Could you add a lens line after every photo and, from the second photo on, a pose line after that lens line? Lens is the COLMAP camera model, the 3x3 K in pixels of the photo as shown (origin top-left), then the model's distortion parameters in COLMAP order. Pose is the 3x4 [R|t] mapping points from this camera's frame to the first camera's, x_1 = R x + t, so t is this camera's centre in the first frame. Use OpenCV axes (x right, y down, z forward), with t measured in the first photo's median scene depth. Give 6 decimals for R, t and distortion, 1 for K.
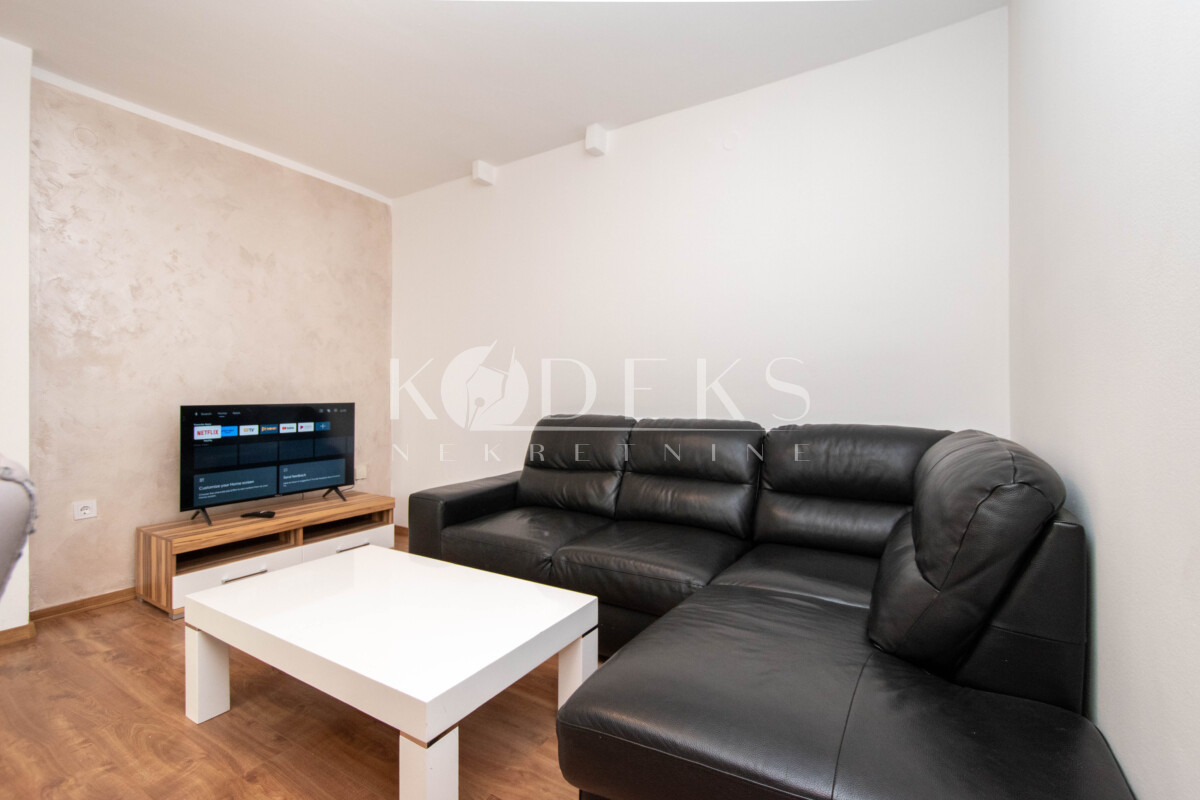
lens RADIAL K [[518.6, 0, 600.0], [0, 518.6, 400.0], [0, 0, 1]] dist [0.000082, -0.000086]
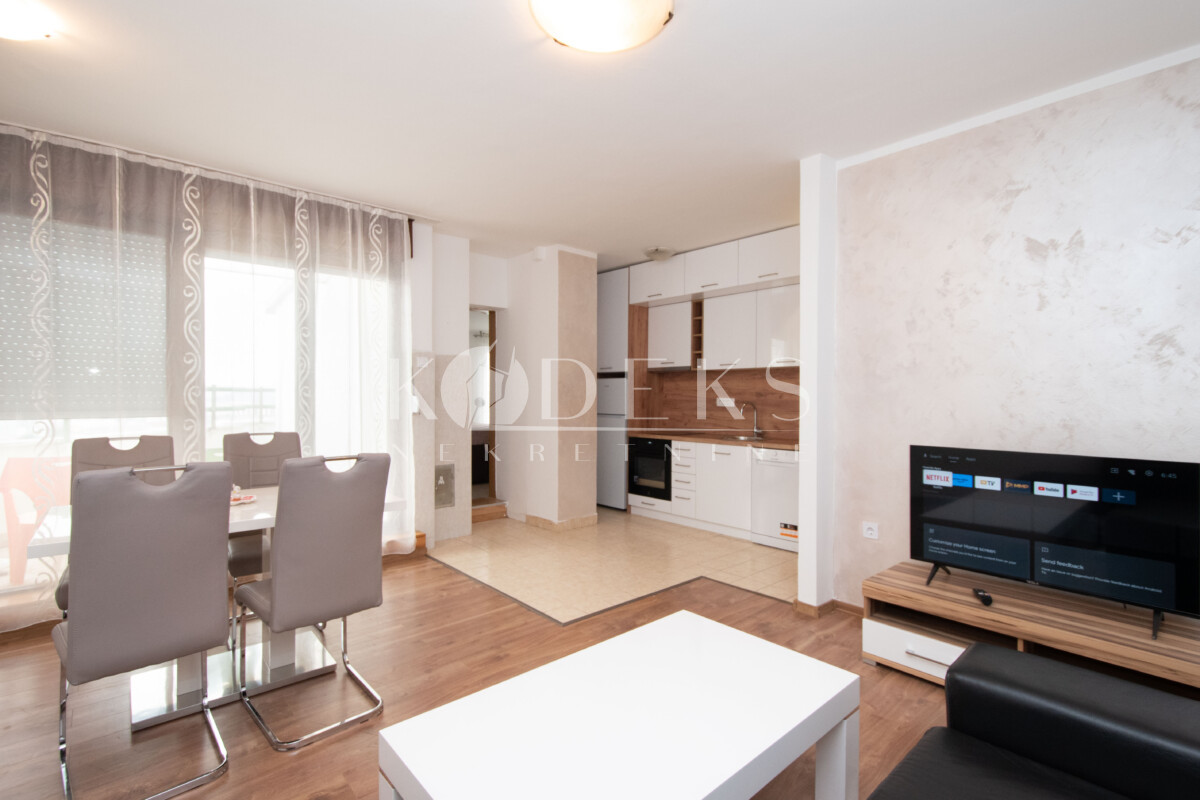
lens RADIAL K [[556.8, 0, 600.0], [0, 556.8, 400.0], [0, 0, 1]] dist [0.000115, -0.000634]
pose [[-0.288849, 0.007473, -0.957345, 0.288121], [-0.015852, 0.999795, 0.012587, -0.068433], [0.957243, 0.018812, -0.288671, 0.707169]]
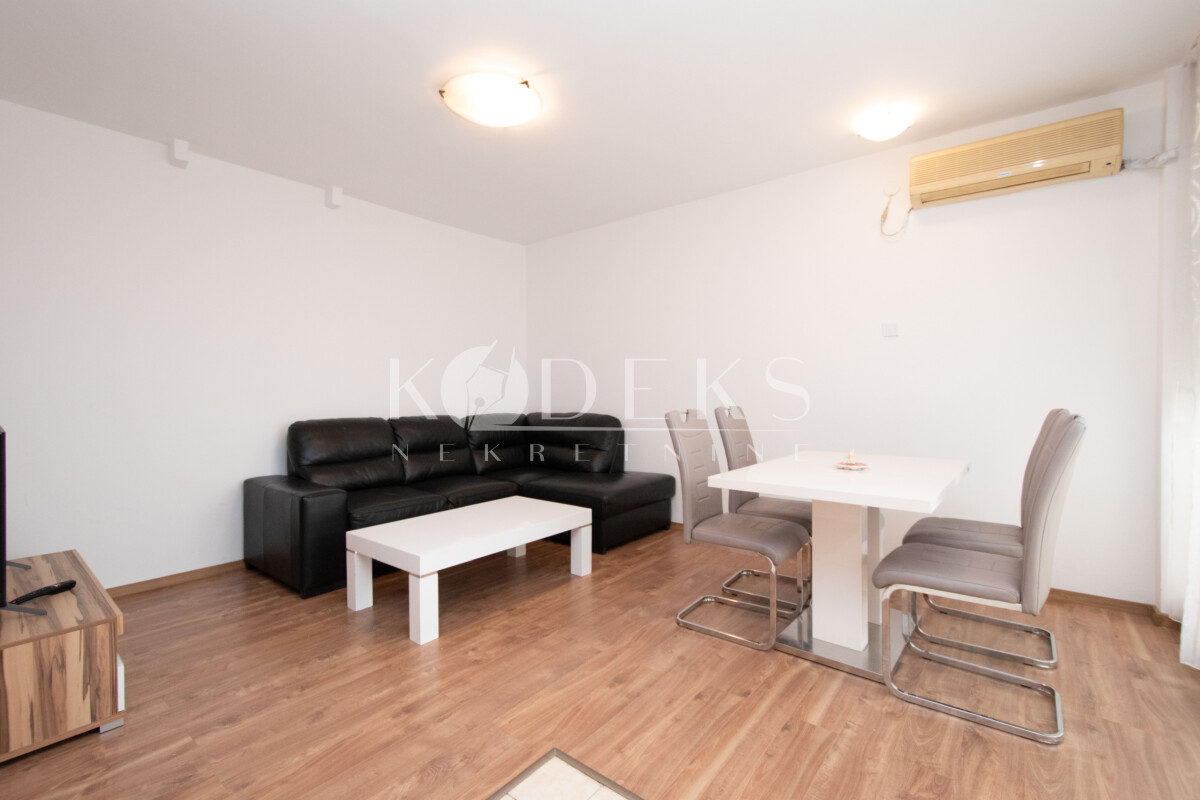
lens RADIAL K [[556.8, 0, 600.0], [0, 556.8, 400.0], [0, 0, 1]] dist [0.000115, -0.000634]
pose [[0.132854, -0.019322, 0.990947, -1.283354], [0.022496, 0.999611, 0.016475, -0.018705], [-0.990880, 0.020104, 0.133237, 0.205628]]
